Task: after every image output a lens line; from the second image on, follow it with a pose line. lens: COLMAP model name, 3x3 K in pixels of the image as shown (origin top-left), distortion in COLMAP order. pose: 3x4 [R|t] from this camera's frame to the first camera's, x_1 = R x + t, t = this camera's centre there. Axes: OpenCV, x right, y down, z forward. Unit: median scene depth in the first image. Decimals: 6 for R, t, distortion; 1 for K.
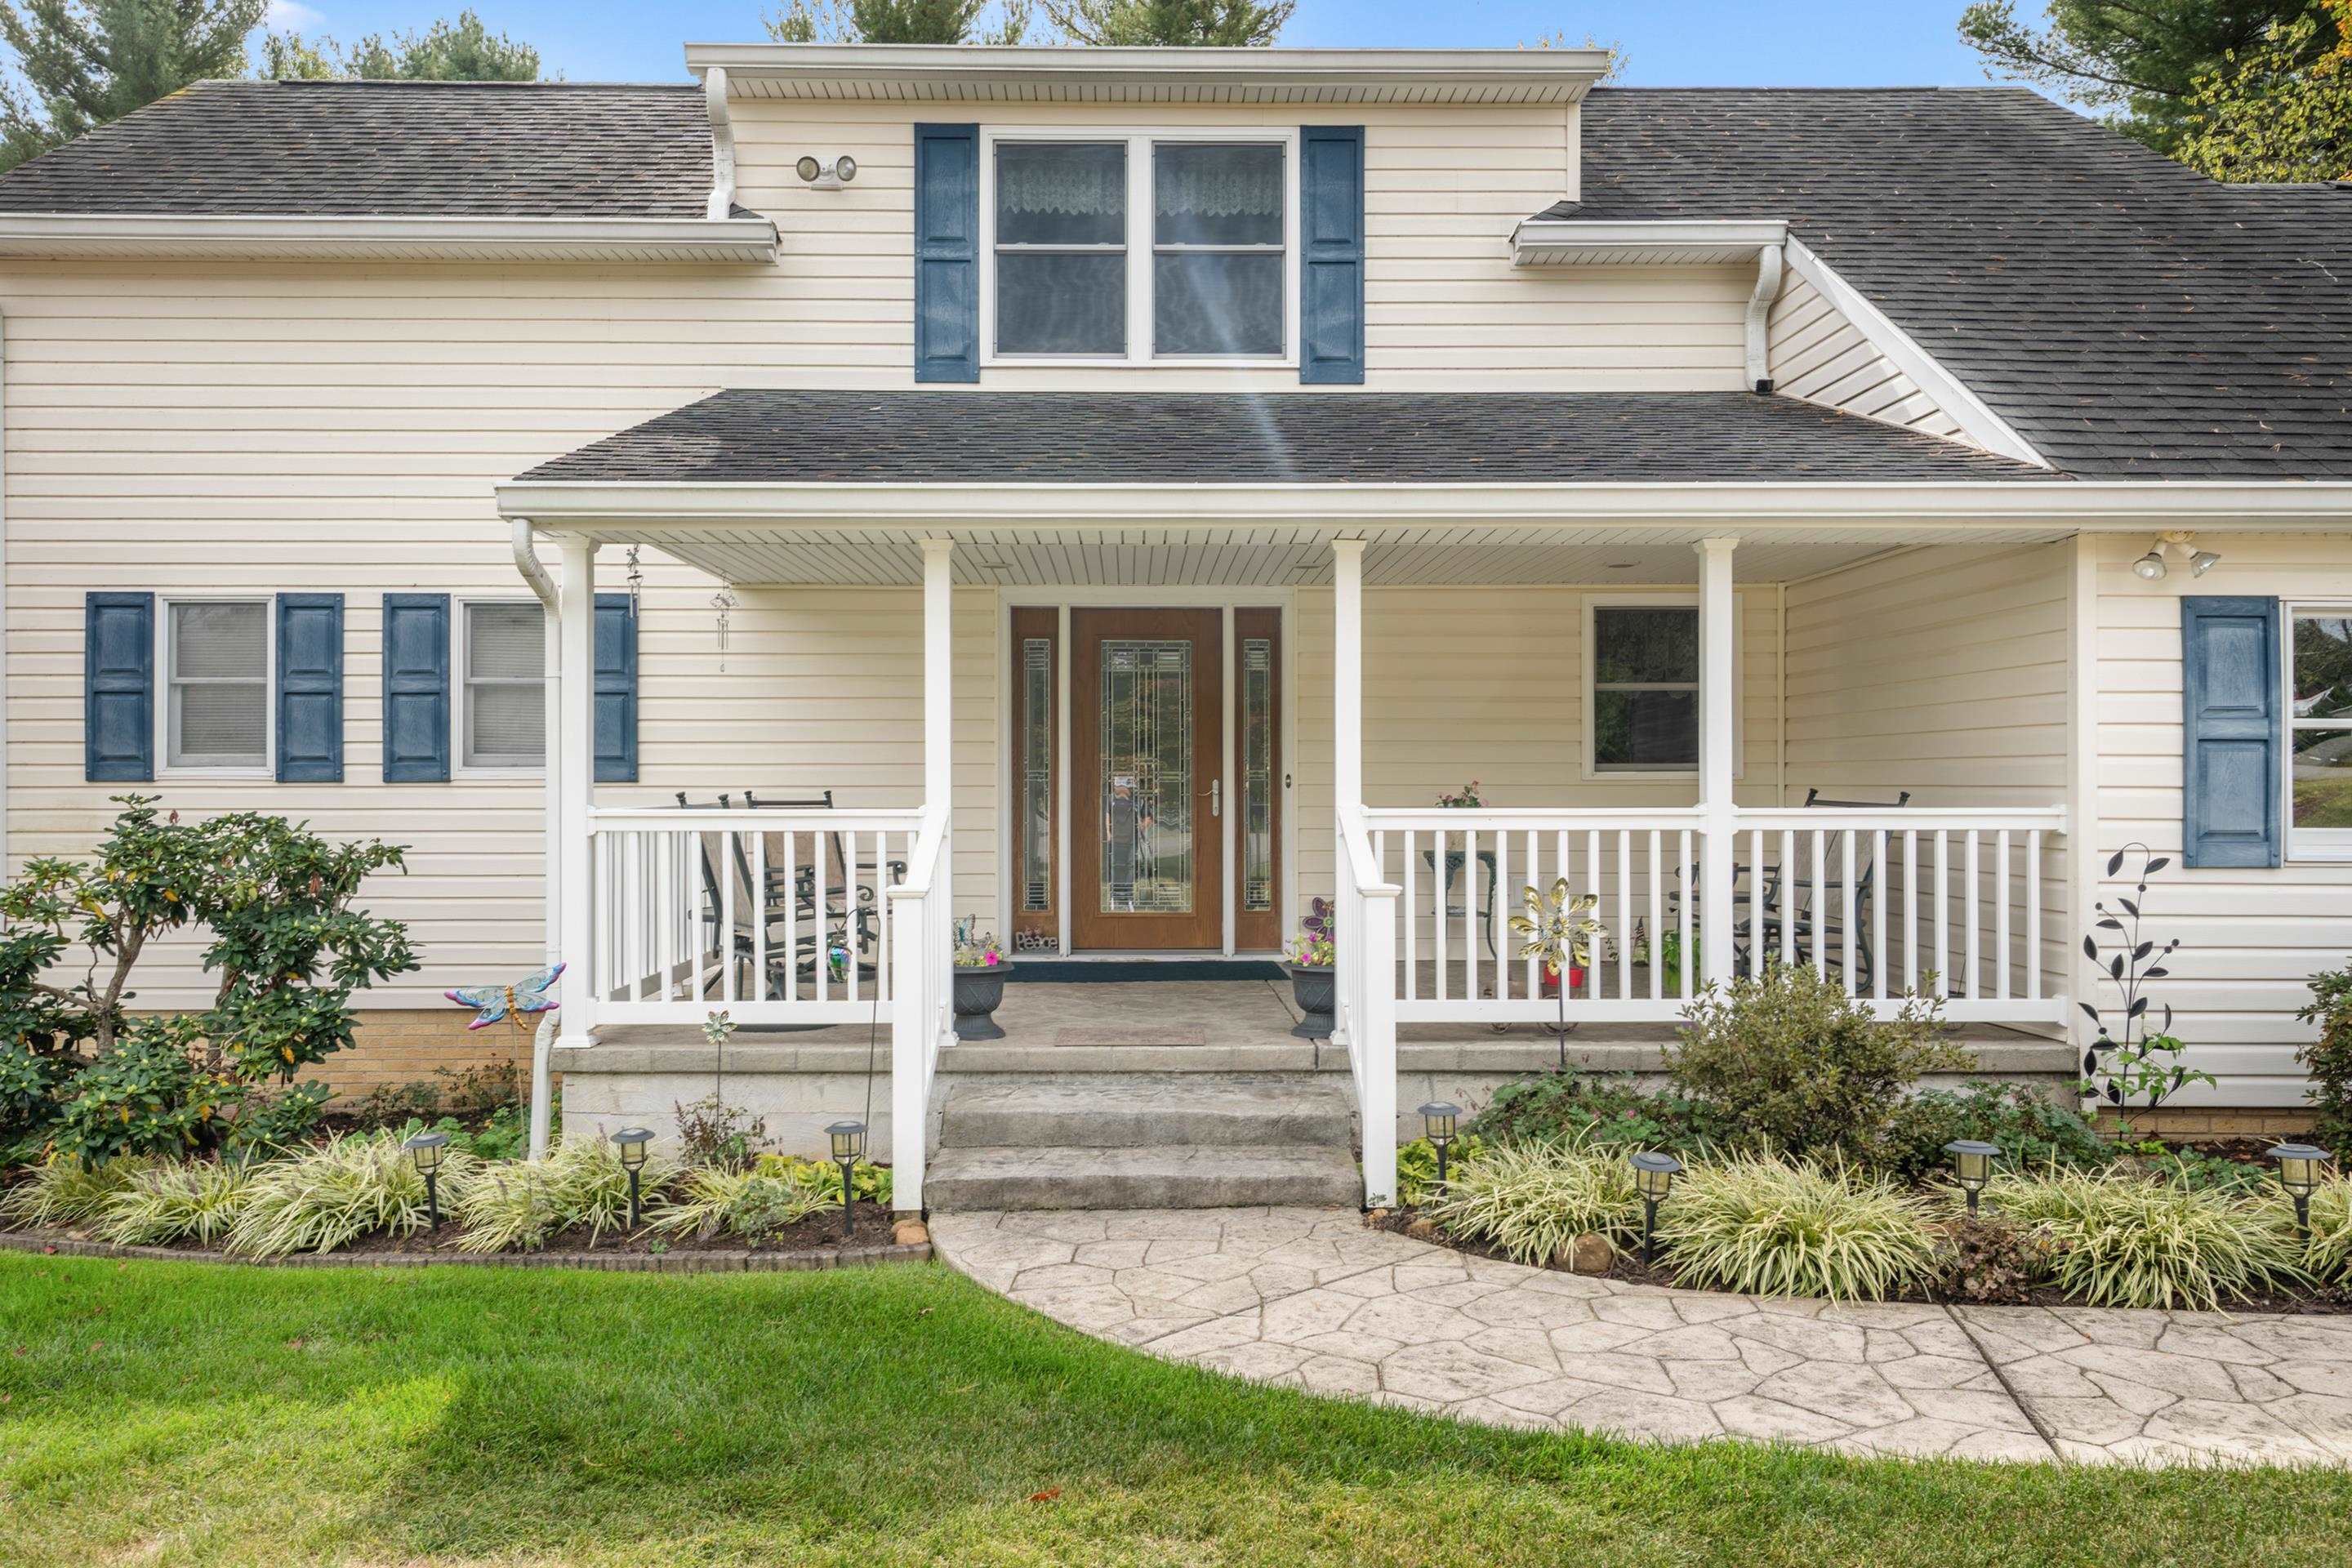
lens RADIAL K [[1733.9, 0, 1141.4], [0, 1733.9, 772.4], [0, 0, 1]] dist [0.032806, -0.024043]
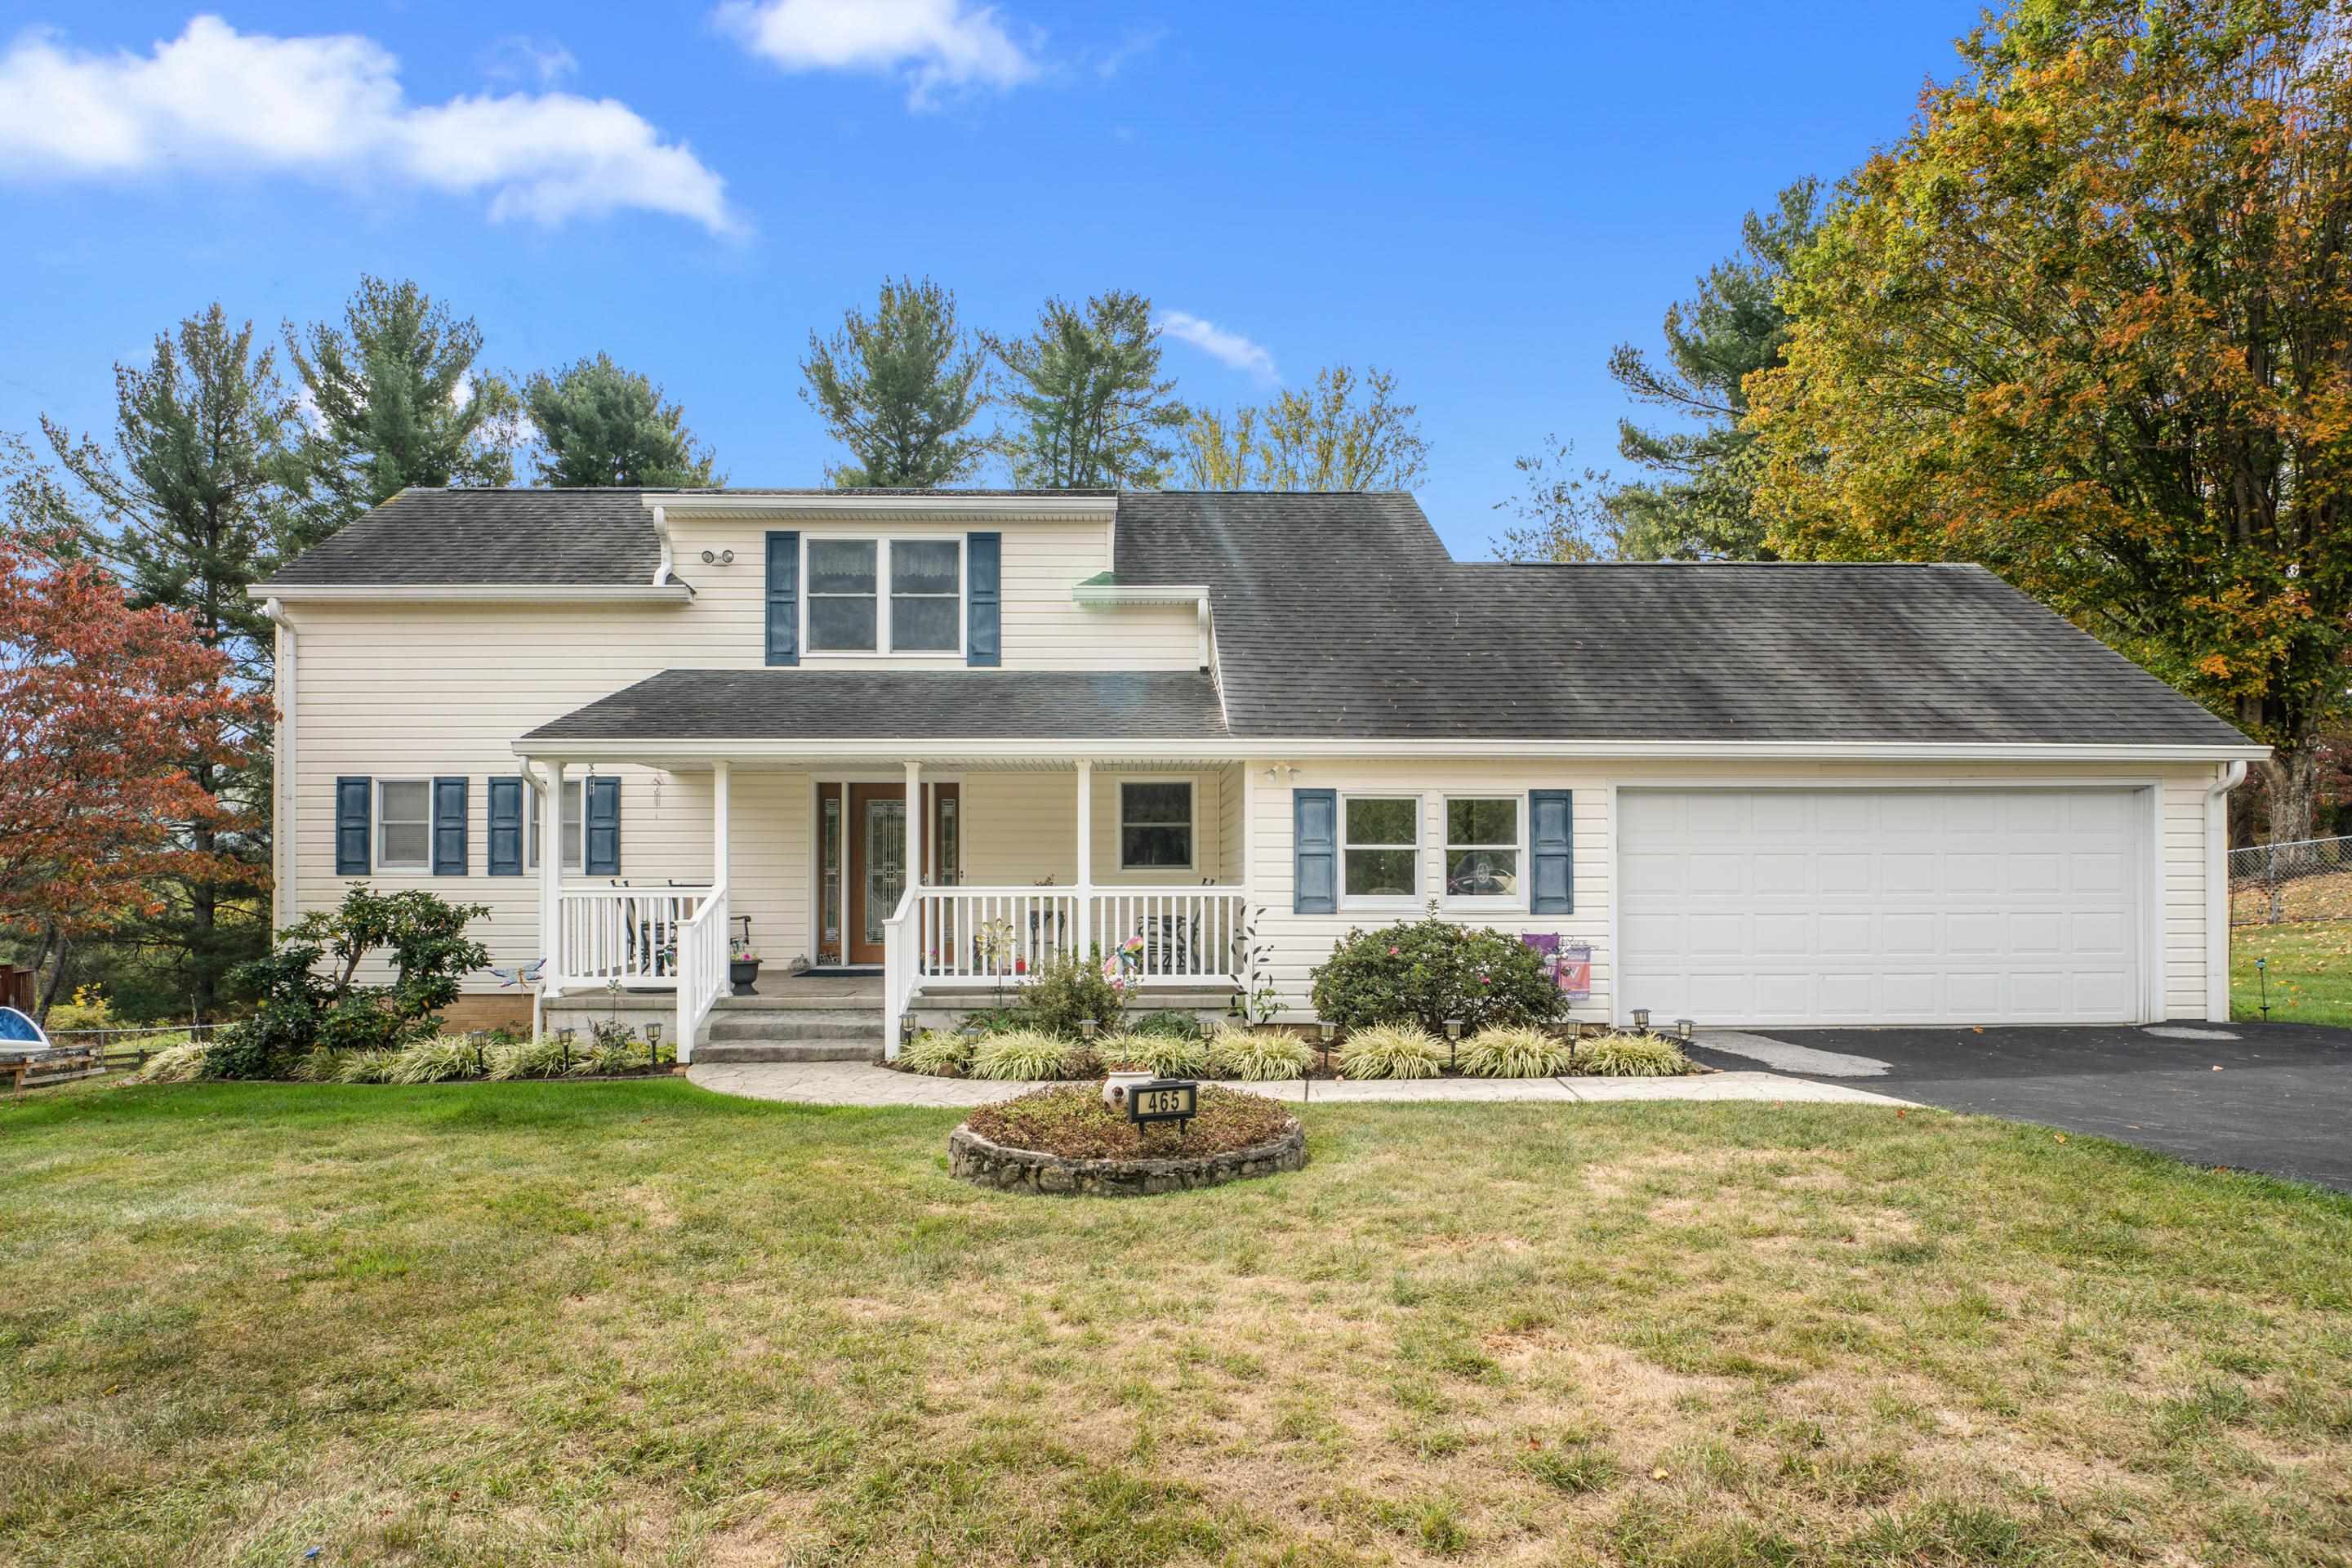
lens RADIAL K [[1304.3, 0, 1146.8], [0, 1304.3, 852.8], [0, 0, 1]] dist [-0.008249, -0.010549]
pose [[0.999987, -0.001329, 0.004837, 0.283823], [0.001380, 0.999942, -0.010655, -0.002756], [-0.004822, 0.010661, 0.999932, -0.436383]]
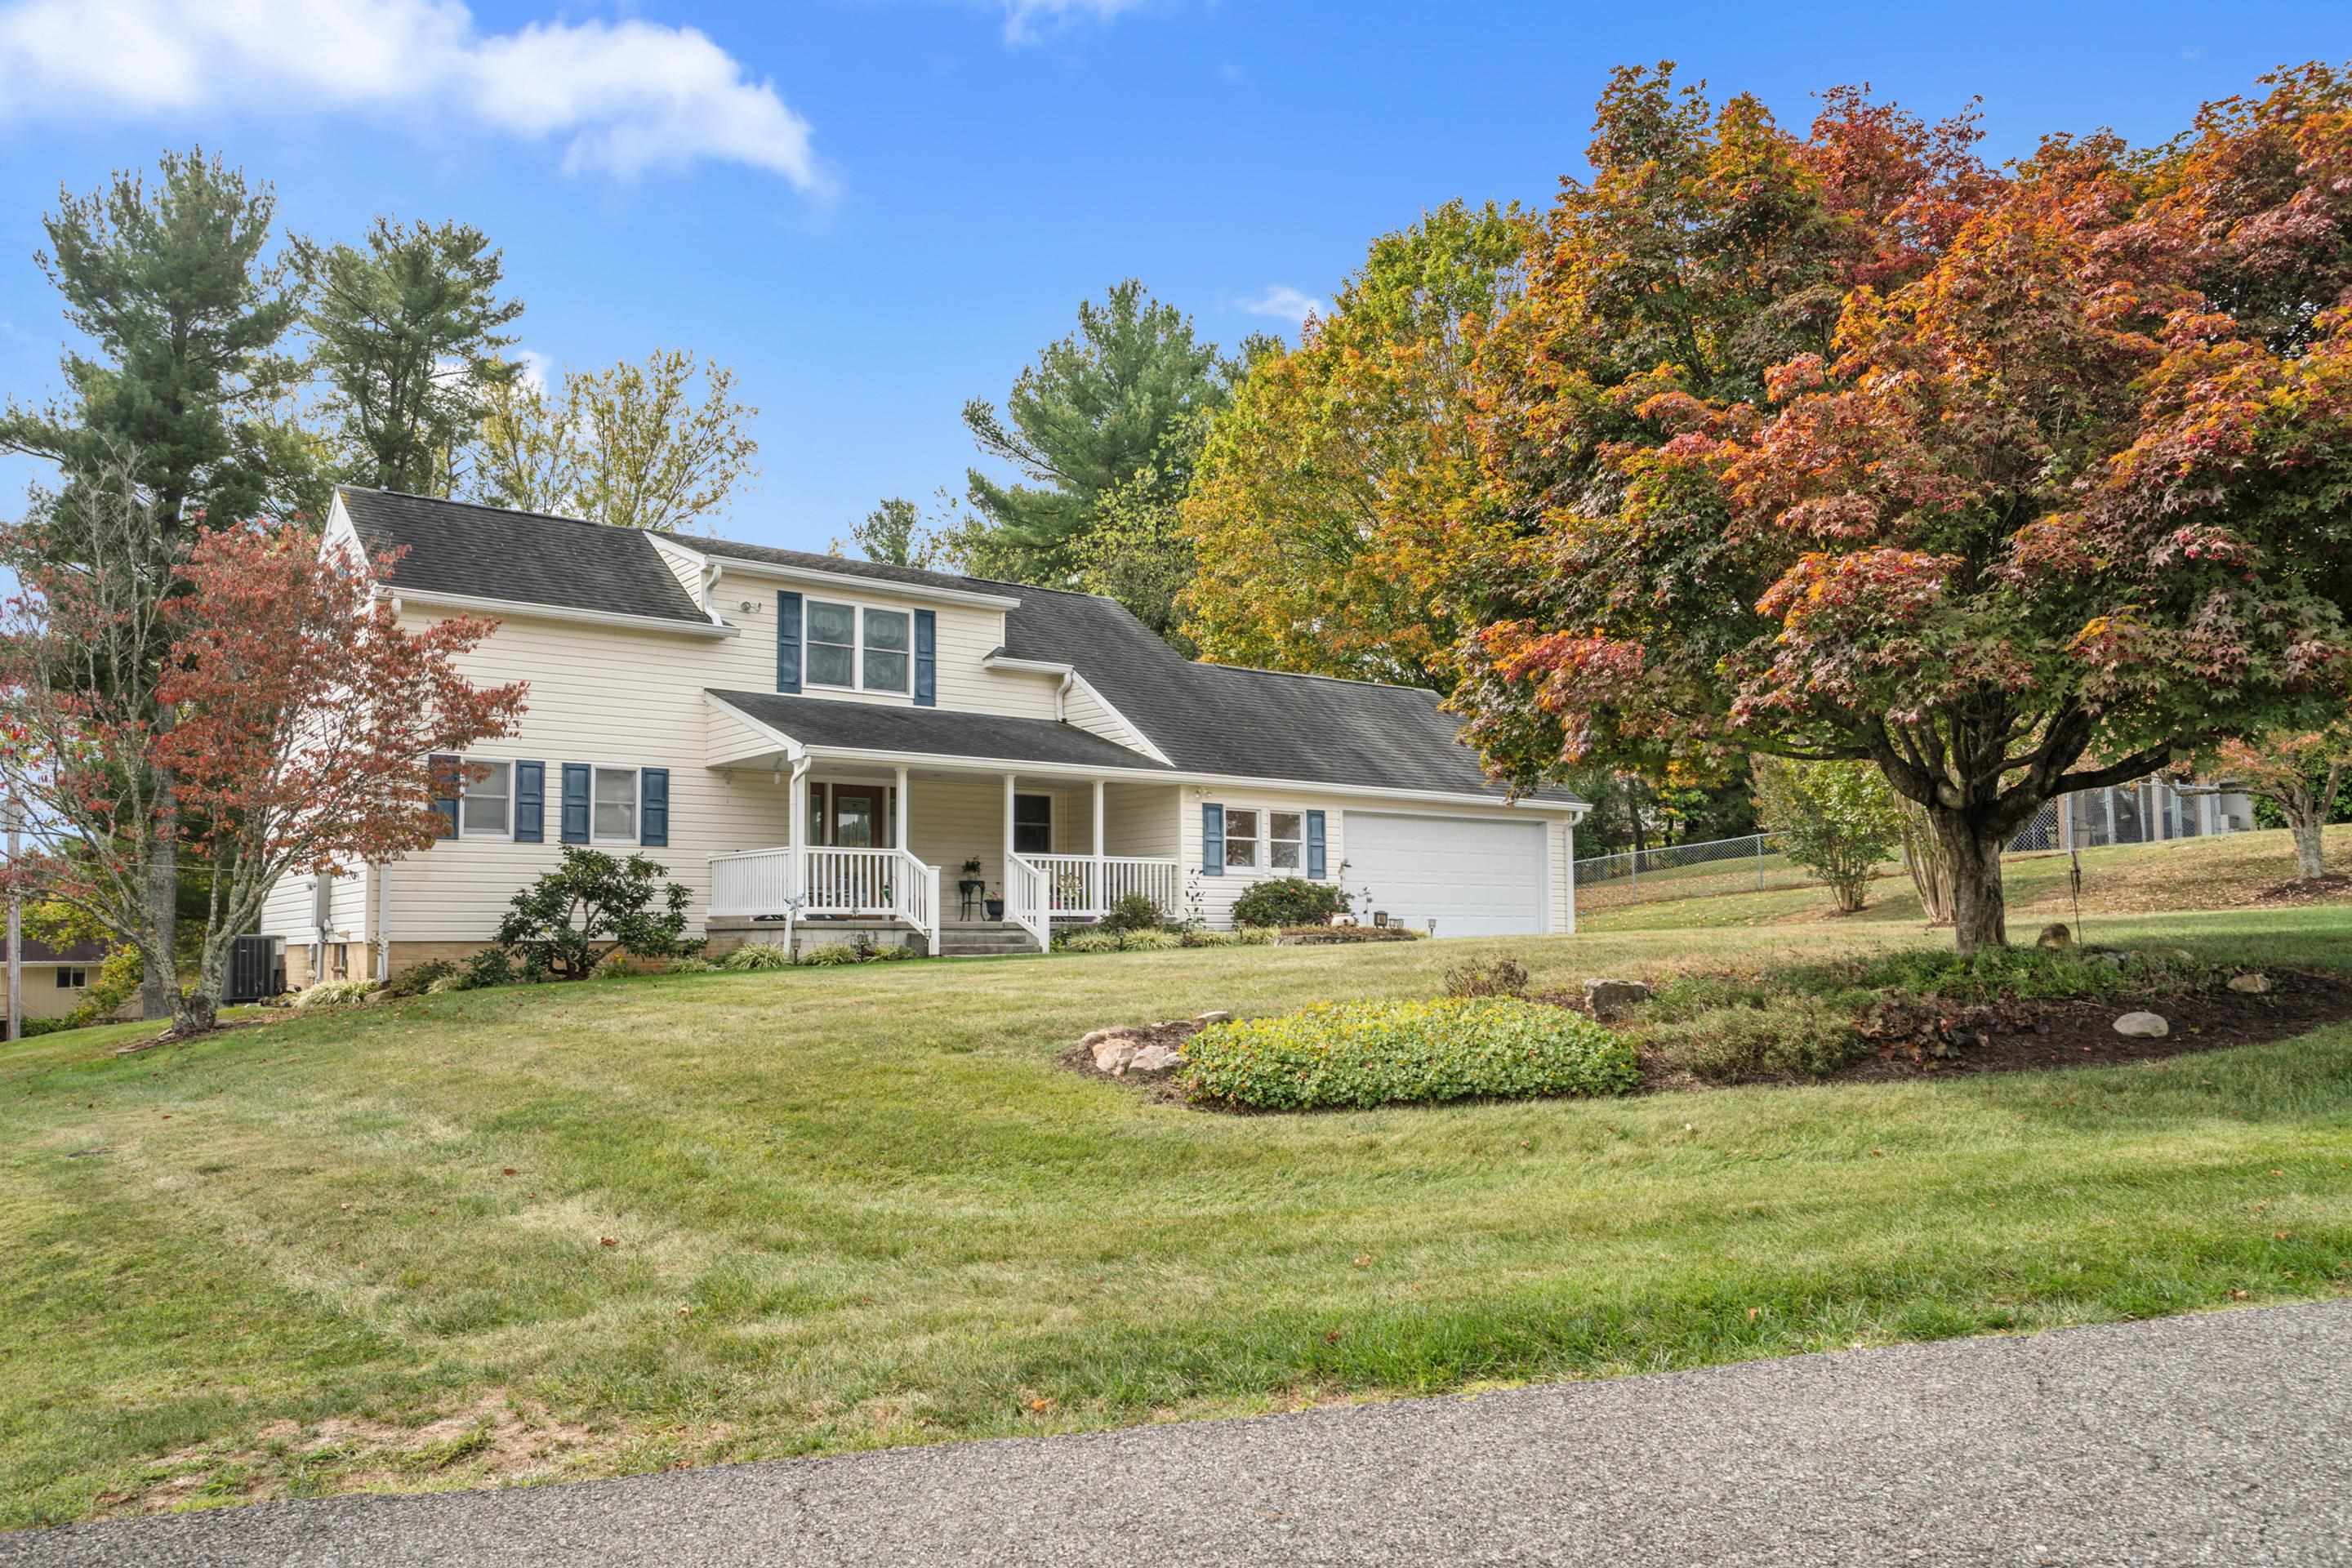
lens RADIAL K [[1733.9, 0, 1189.6], [0, 1733.9, 827.2], [0, 0, 1]] dist [0.032806, -0.024043]
pose [[0.801557, 0.038893, 0.596652, -1.152769], [-0.001380, 0.998000, -0.063200, 0.130745], [-0.597917, 0.049835, 0.800007, -1.370744]]
